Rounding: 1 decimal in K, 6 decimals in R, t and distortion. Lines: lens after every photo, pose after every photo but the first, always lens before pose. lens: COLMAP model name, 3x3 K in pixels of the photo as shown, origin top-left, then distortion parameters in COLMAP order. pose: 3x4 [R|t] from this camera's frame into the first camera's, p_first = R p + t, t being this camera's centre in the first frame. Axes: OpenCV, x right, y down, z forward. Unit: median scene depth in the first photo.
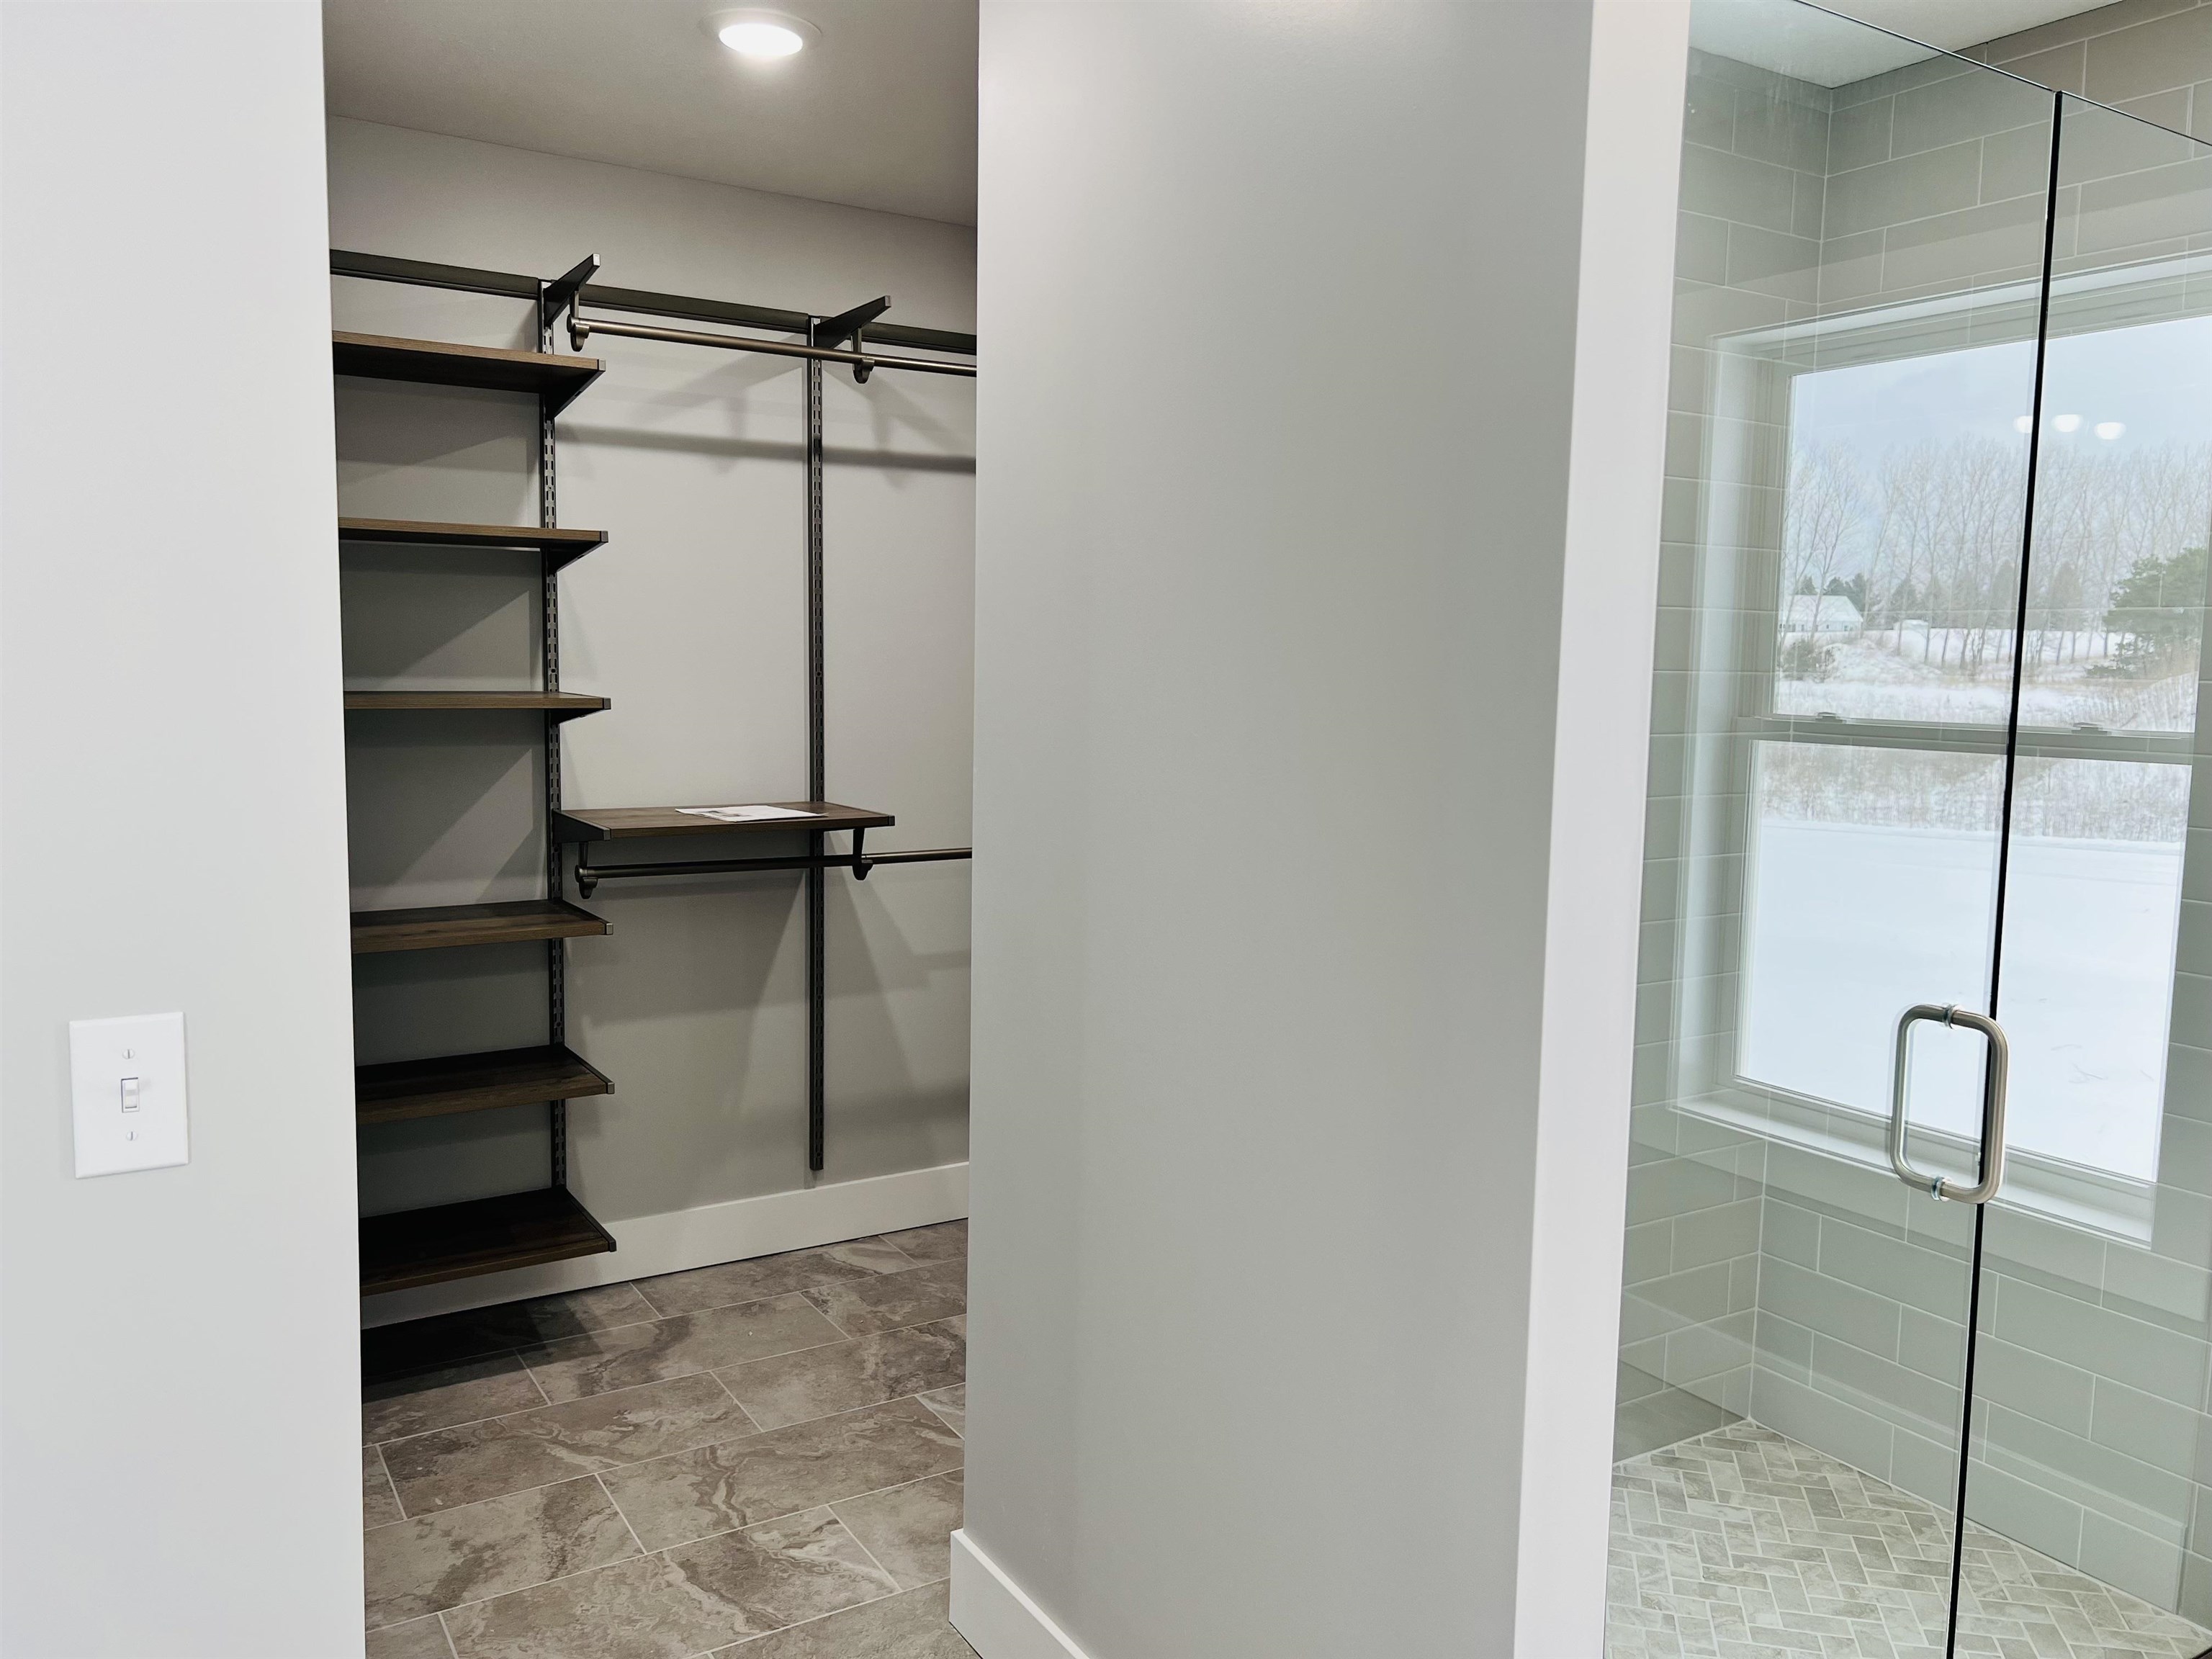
lens RADIAL K [[1659.4, 0, 1111.8], [0, 1659.4, 820.2], [0, 0, 1]] dist [0.052620, -0.063013]
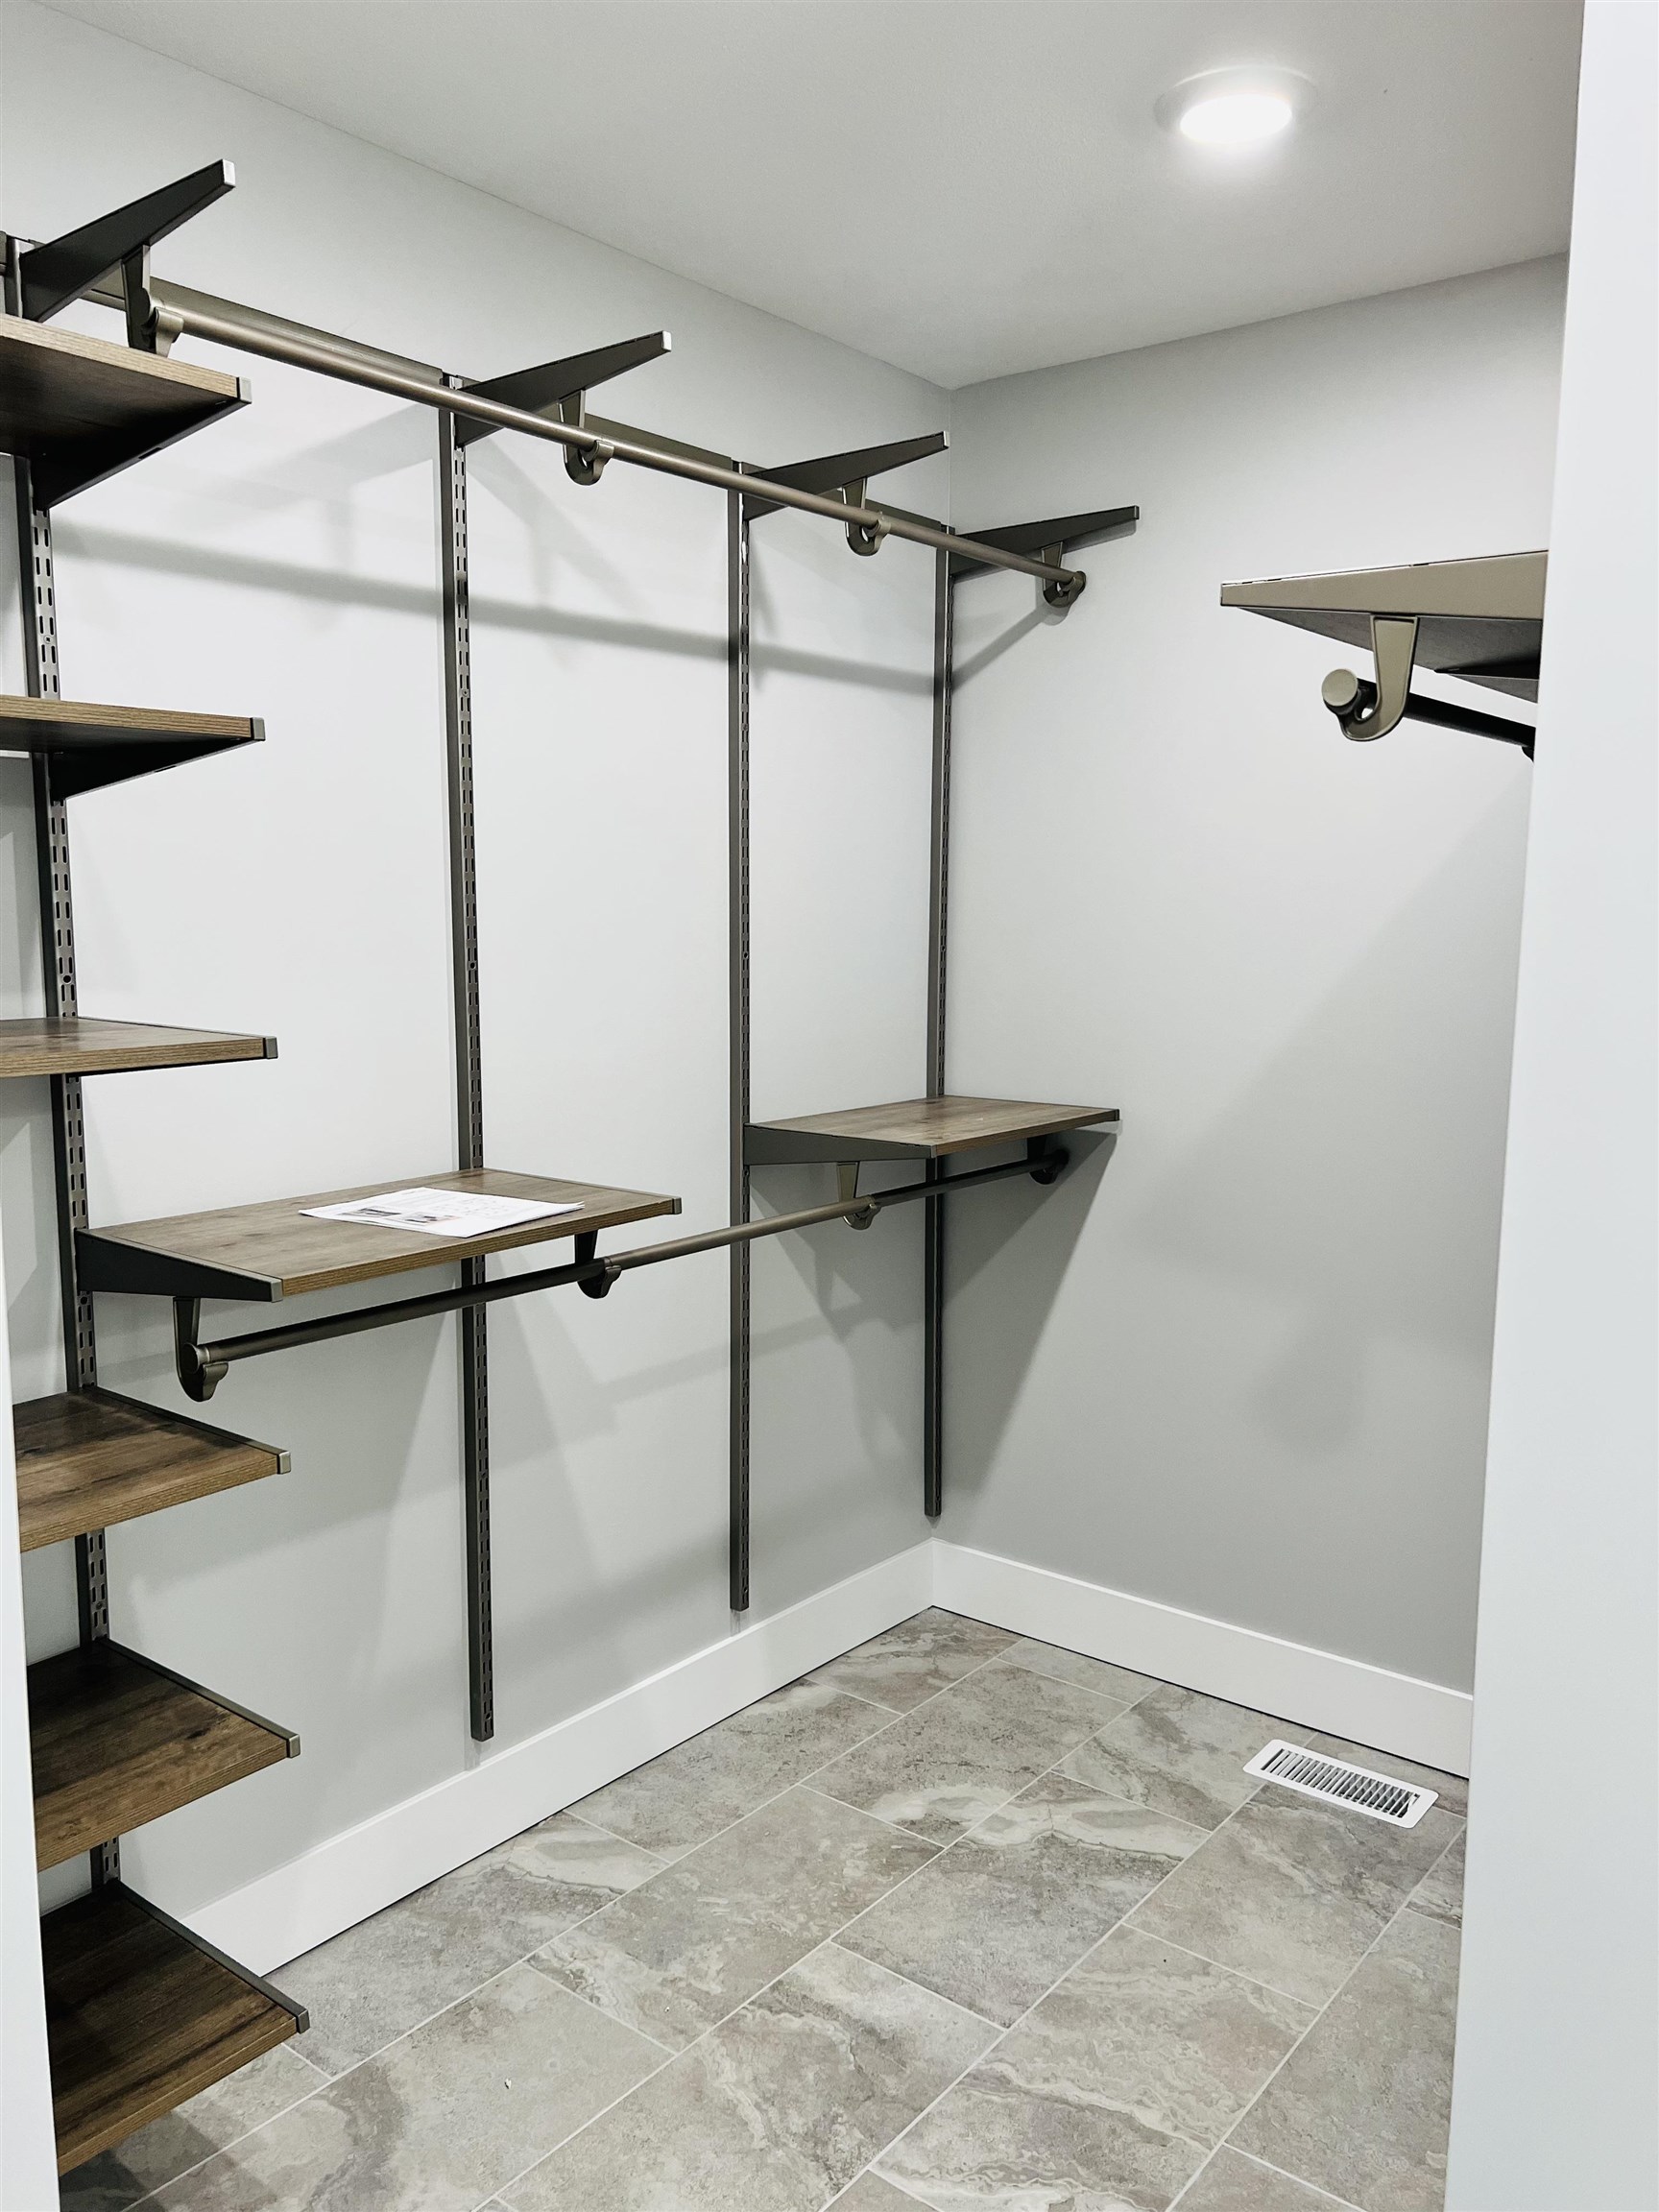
lens RADIAL K [[1659.4, 0, 817.6], [0, 1659.4, 1122.5], [0, 0, 1]] dist [0.052620, -0.063013]
pose [[0.945049, -0.057250, 0.321878, -0.271178], [0.045164, 0.997970, 0.044900, -0.054127], [-0.323795, -0.027896, 0.945716, 0.386988]]
